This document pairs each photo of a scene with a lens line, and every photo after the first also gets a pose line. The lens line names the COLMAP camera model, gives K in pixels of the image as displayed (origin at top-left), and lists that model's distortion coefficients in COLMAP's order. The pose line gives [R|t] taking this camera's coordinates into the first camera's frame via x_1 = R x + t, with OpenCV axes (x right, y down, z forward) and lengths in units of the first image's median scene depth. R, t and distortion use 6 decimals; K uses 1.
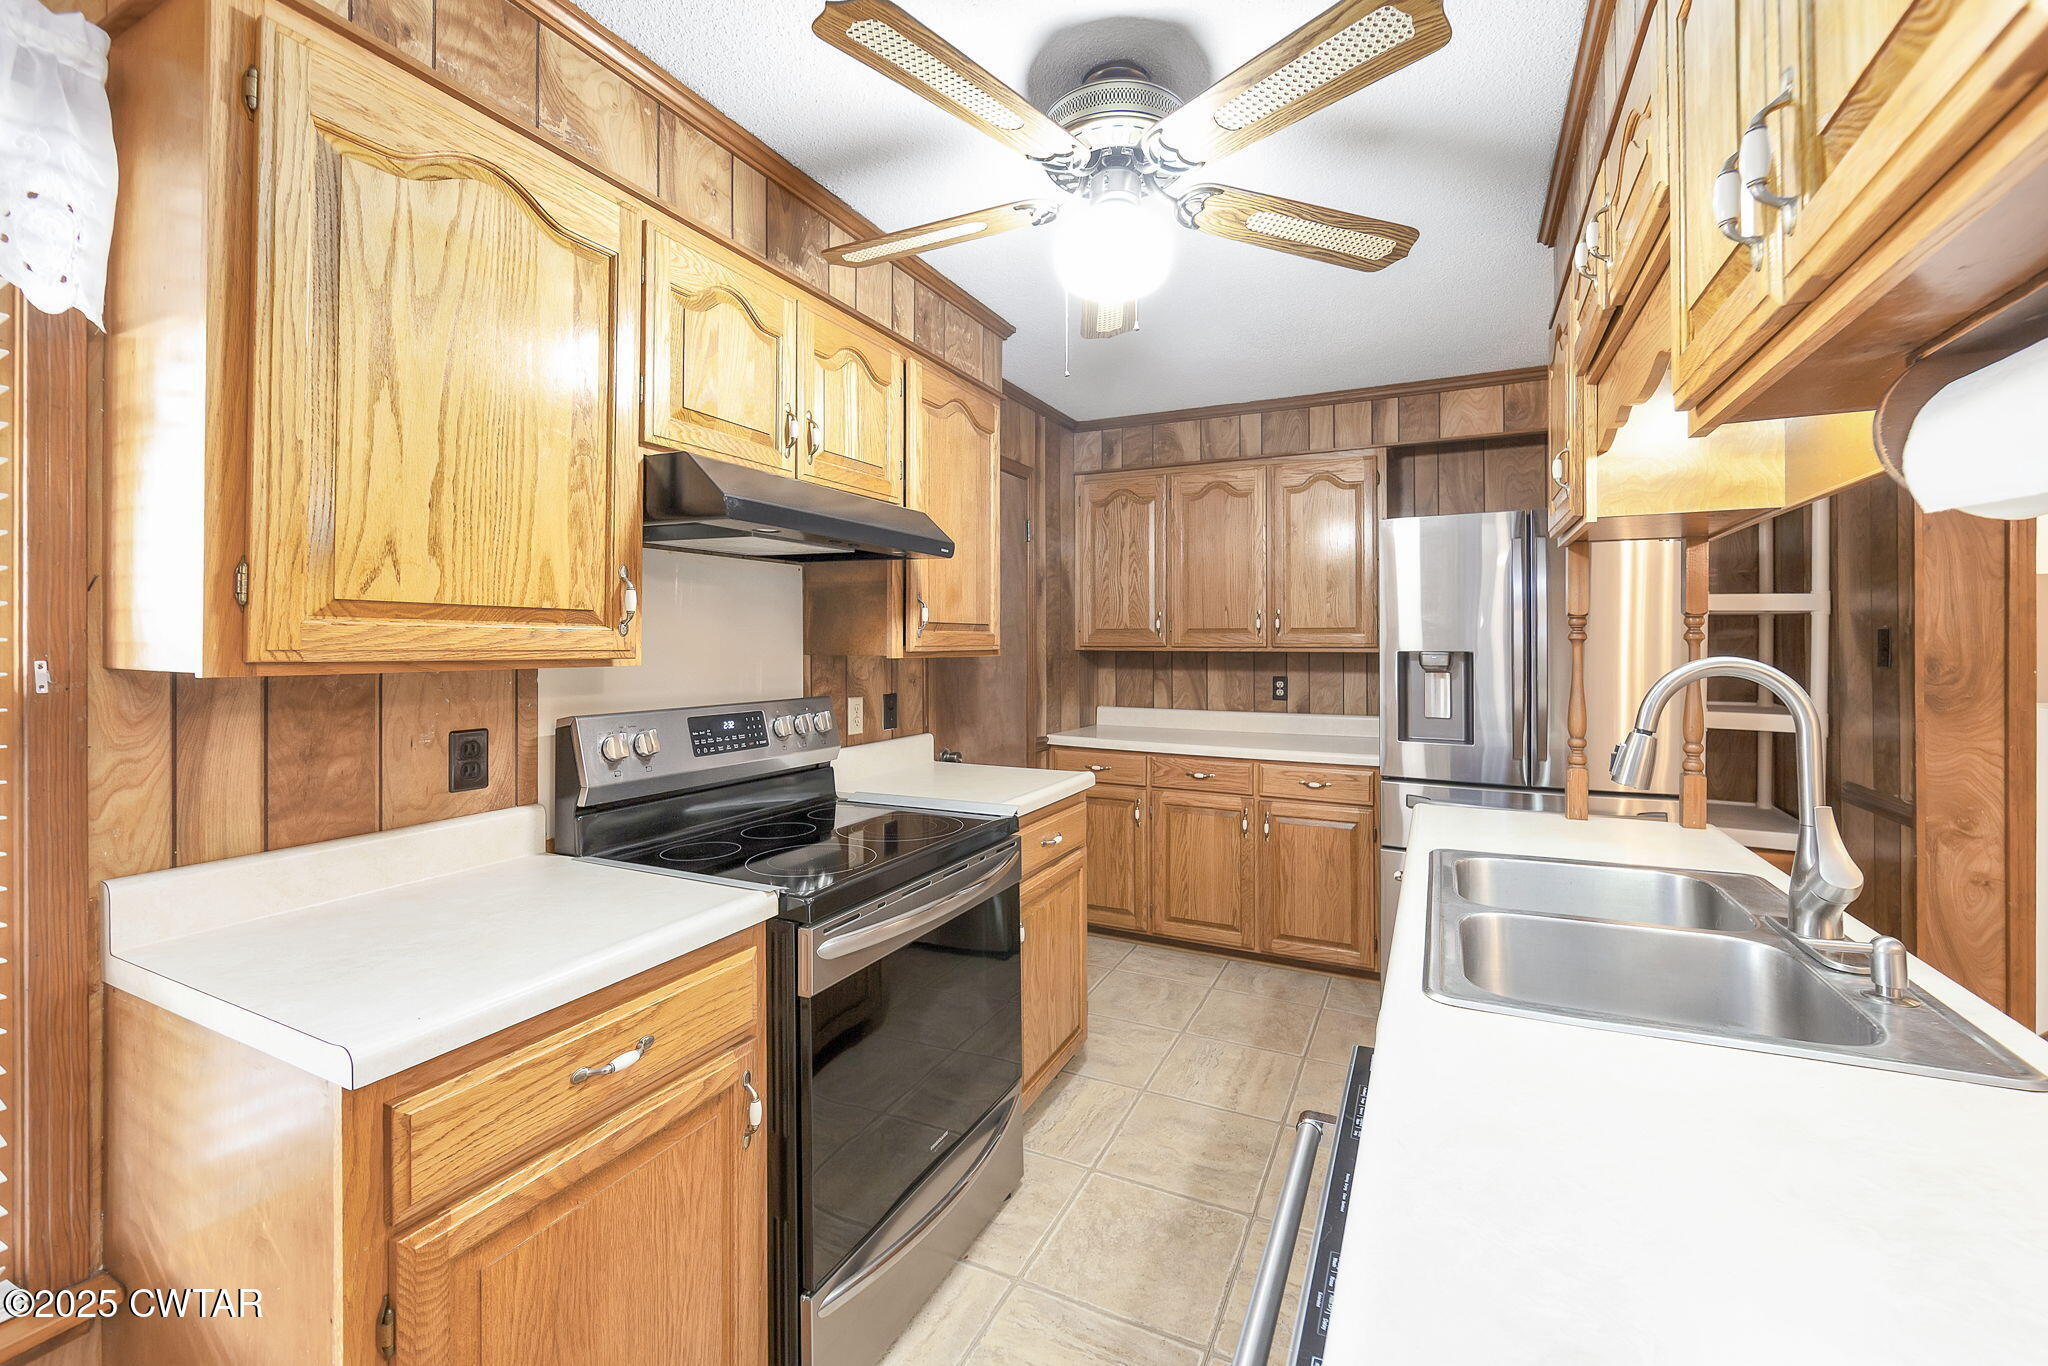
lens RADIAL K [[825.2, 0, 1053.0], [0, 825.2, 634.1], [0, 0, 1]] dist [-0.002150, -0.000408]
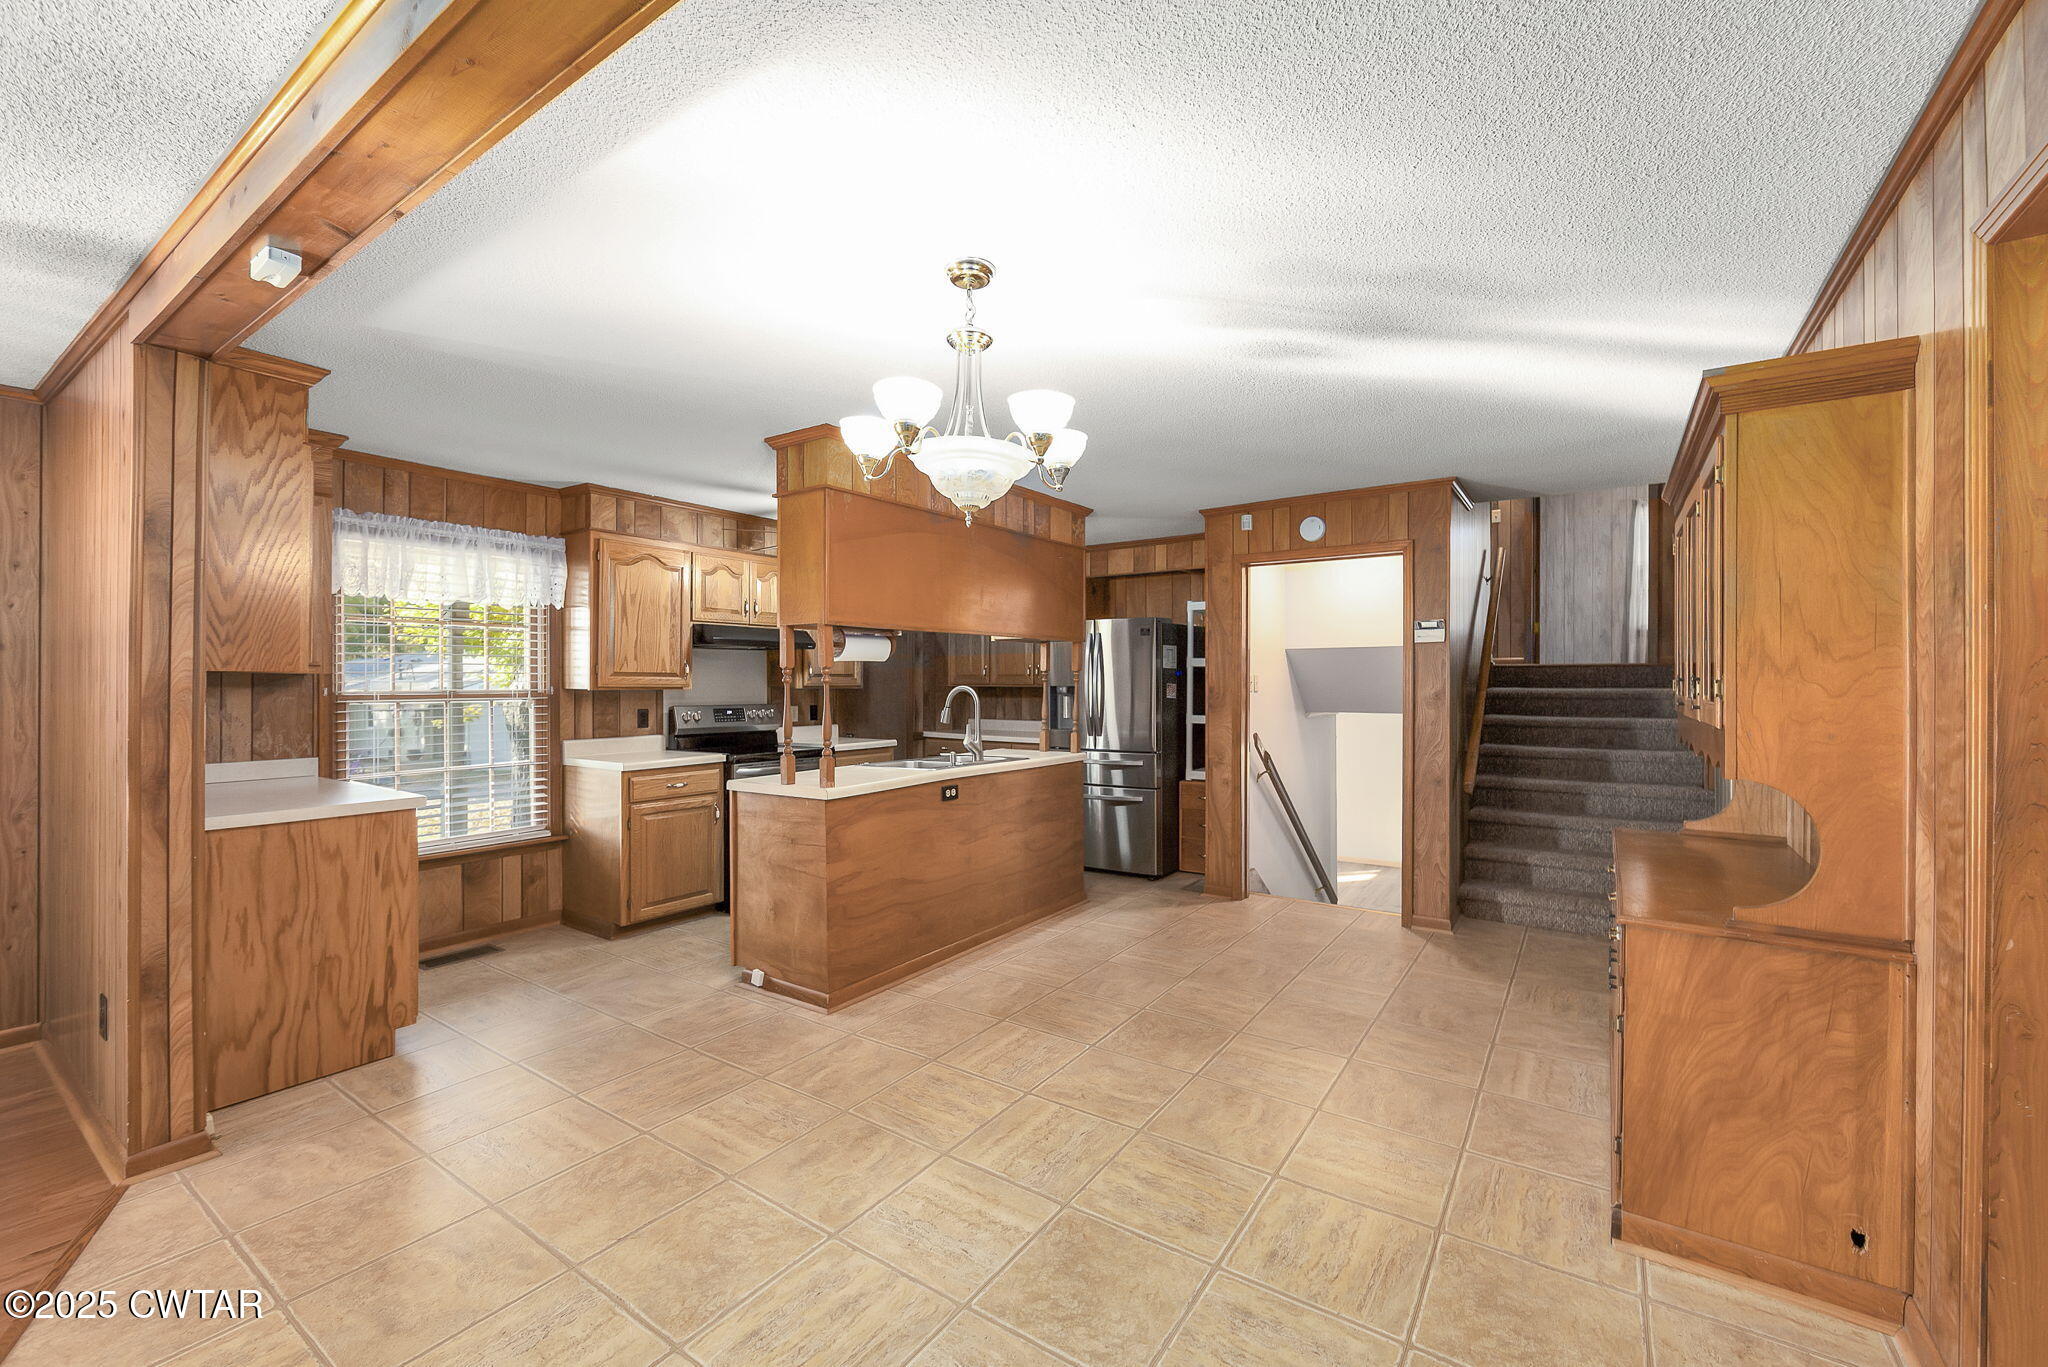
lens RADIAL K [[820.2, 0, 1055.9], [0, 820.2, 673.1], [0, 0, 1]] dist [0.001056, -0.000318]
pose [[0.990151, -0.002800, -0.139976, 1.287773], [0.002644, 0.999996, -0.001302, -0.016565], [0.139979, 0.000919, 0.990154, -1.875258]]
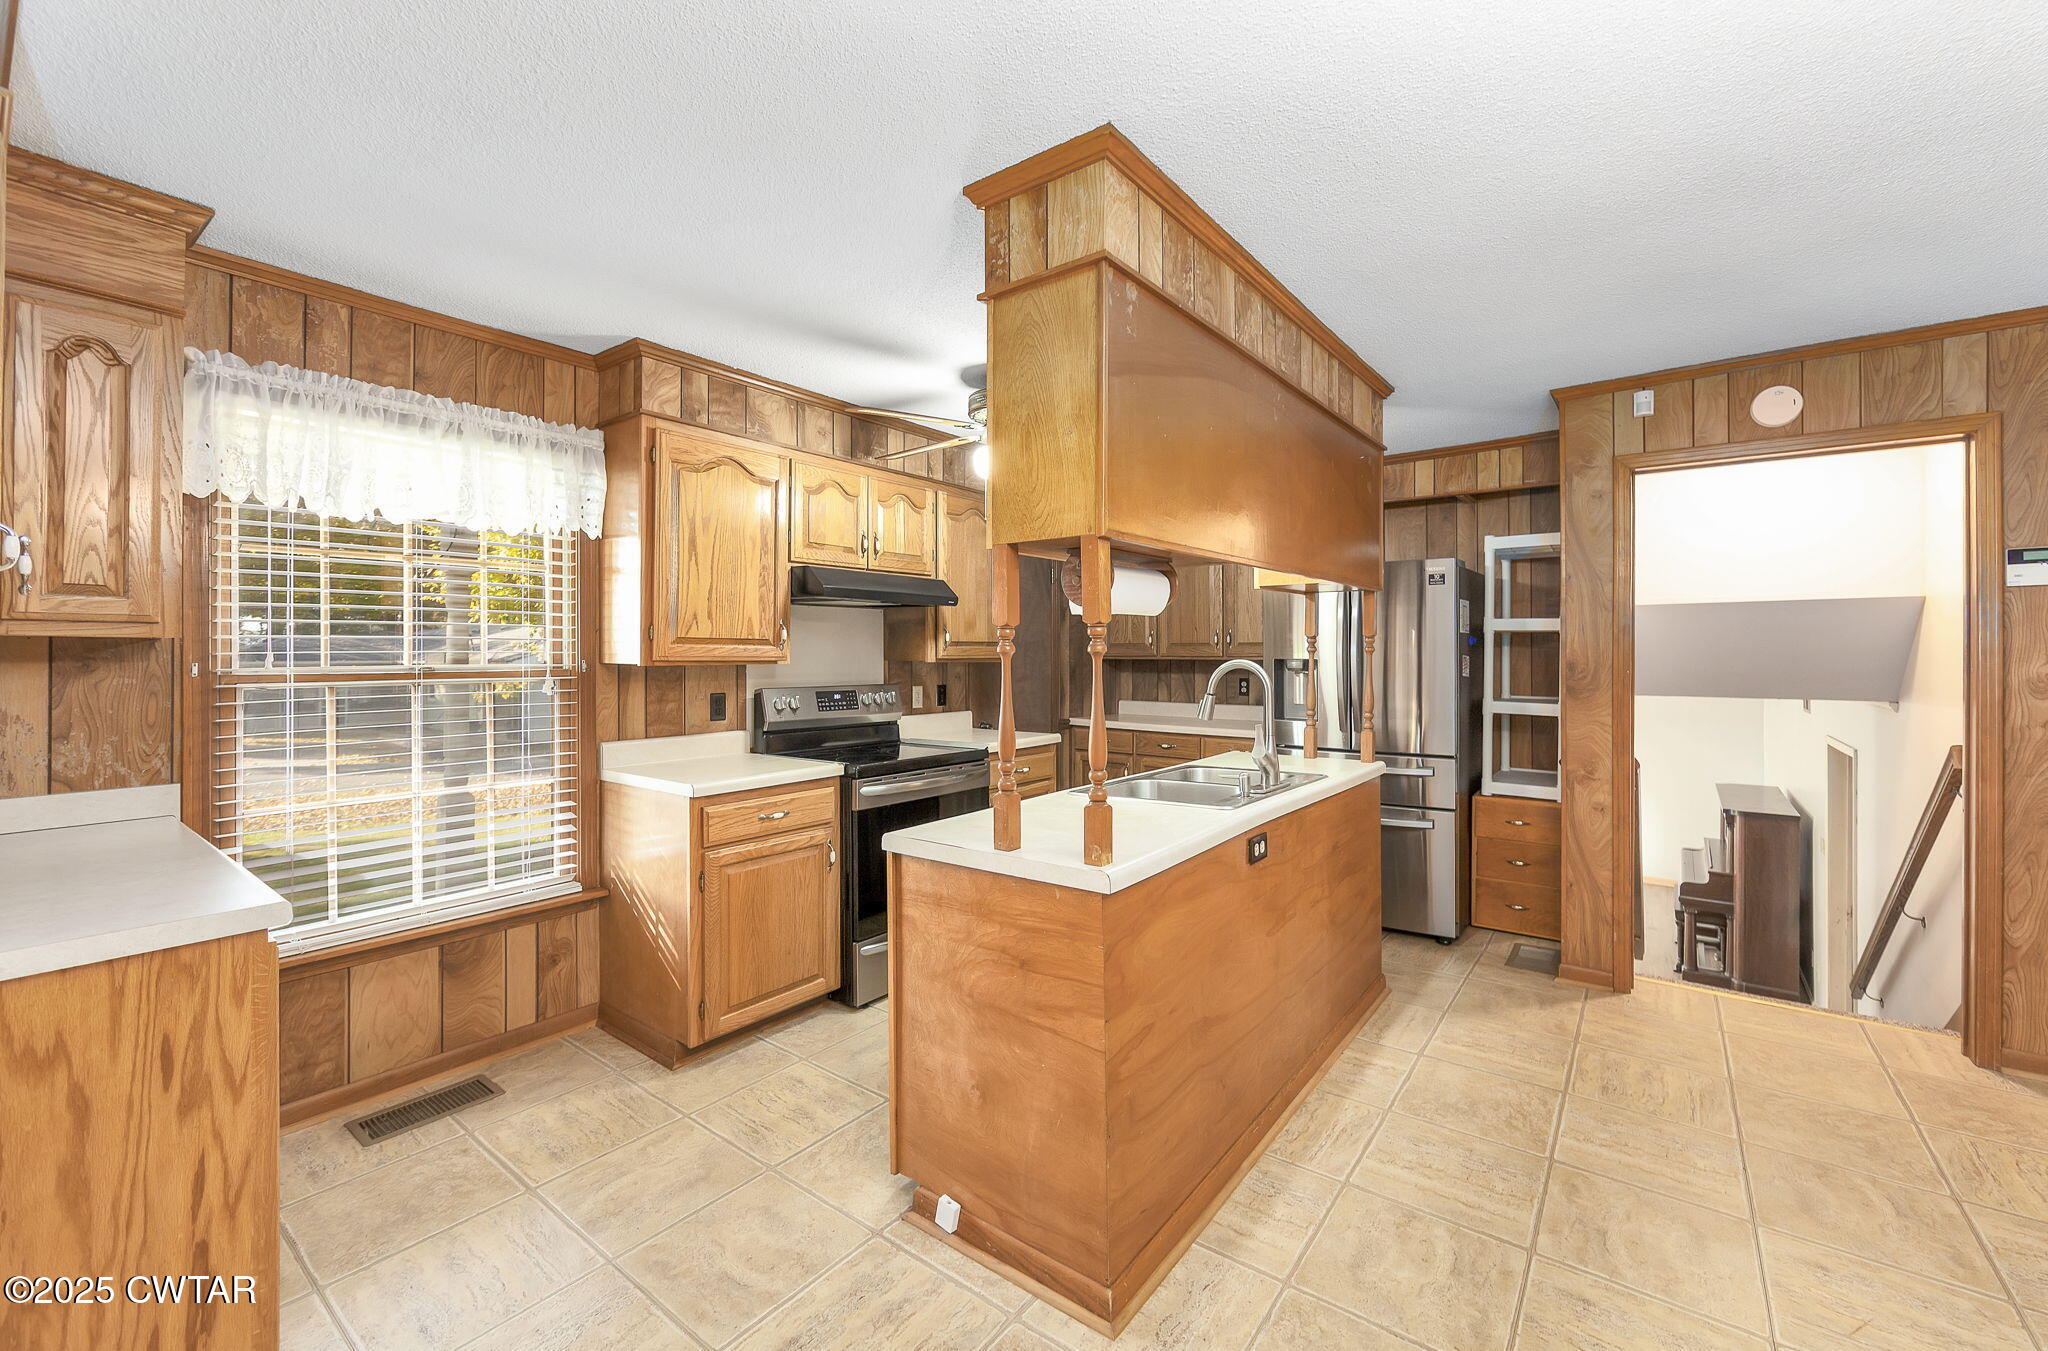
lens RADIAL K [[821.1, 0, 1060.1], [0, 821.1, 643.6], [0, 0, 1]] dist [-0.000547, 0.000309]
pose [[0.982141, -0.003220, -0.188116, 0.568584], [0.002829, 0.999993, -0.002347, -0.007733], [0.188123, 0.001773, 0.982144, -0.927555]]
